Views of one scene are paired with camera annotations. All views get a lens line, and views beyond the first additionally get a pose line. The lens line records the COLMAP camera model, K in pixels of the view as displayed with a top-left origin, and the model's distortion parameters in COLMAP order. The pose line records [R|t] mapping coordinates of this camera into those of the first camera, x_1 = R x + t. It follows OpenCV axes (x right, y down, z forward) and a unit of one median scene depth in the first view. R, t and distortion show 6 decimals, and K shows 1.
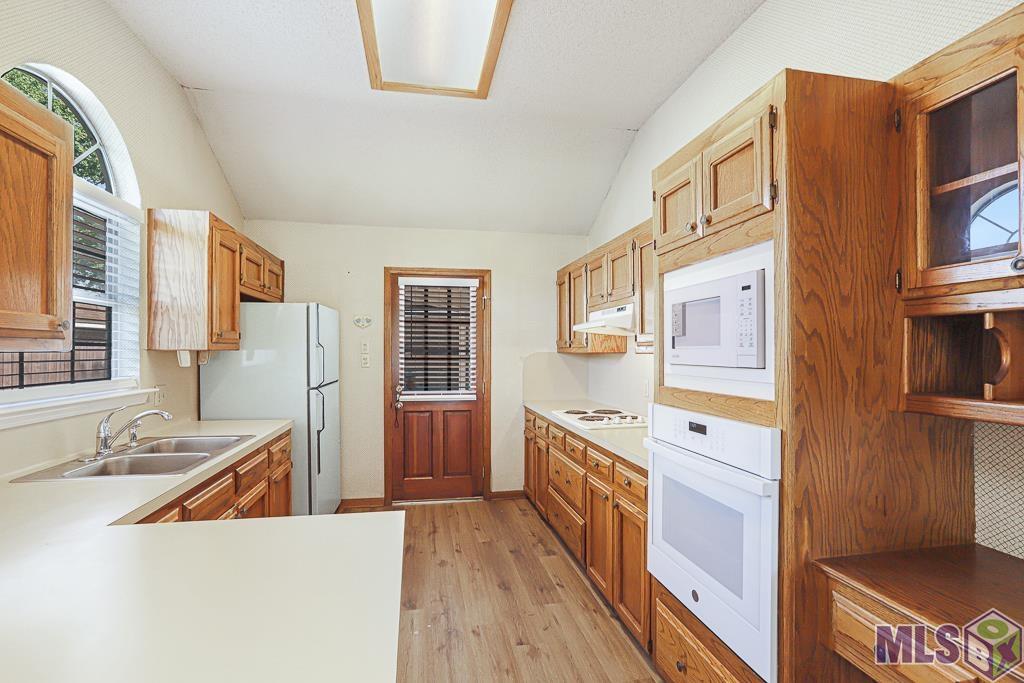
lens RADIAL K [[485.5, 0, 510.1], [0, 485.5, 349.8], [0, 0, 1]] dist [-0.012057, 0.002387]
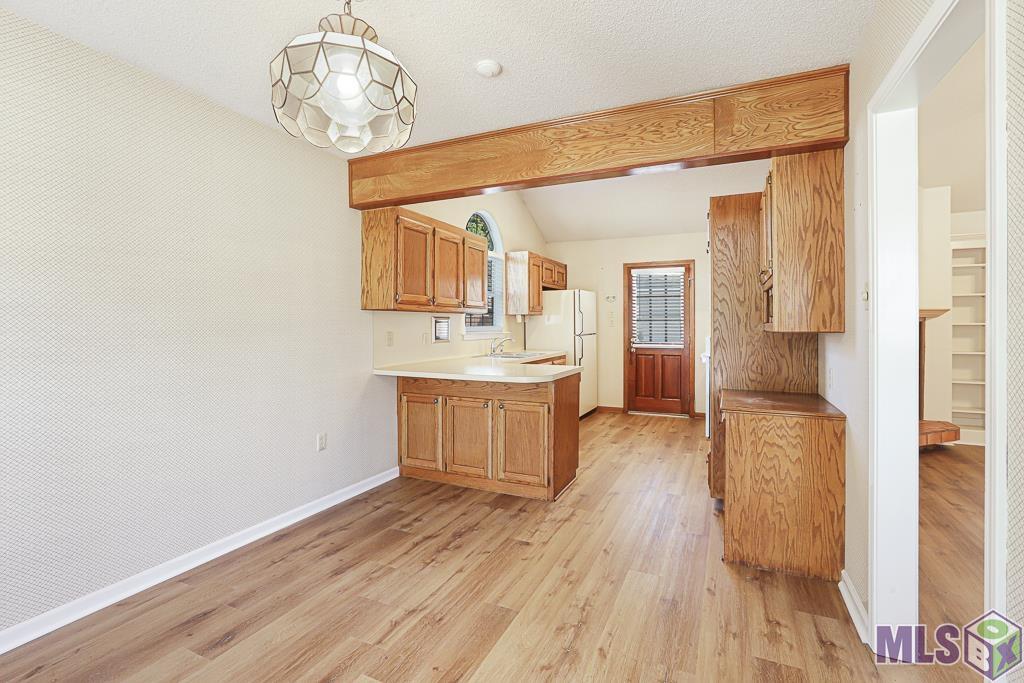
lens RADIAL K [[485.5, 0, 510.8], [0, 485.5, 332.3], [0, 0, 1]] dist [-0.012057, 0.002387]
pose [[0.816347, 0.006881, -0.577521, 0.464241], [0.003736, 0.999845, 0.017193, 0.035268], [0.577550, -0.016193, 0.816195, -0.670701]]
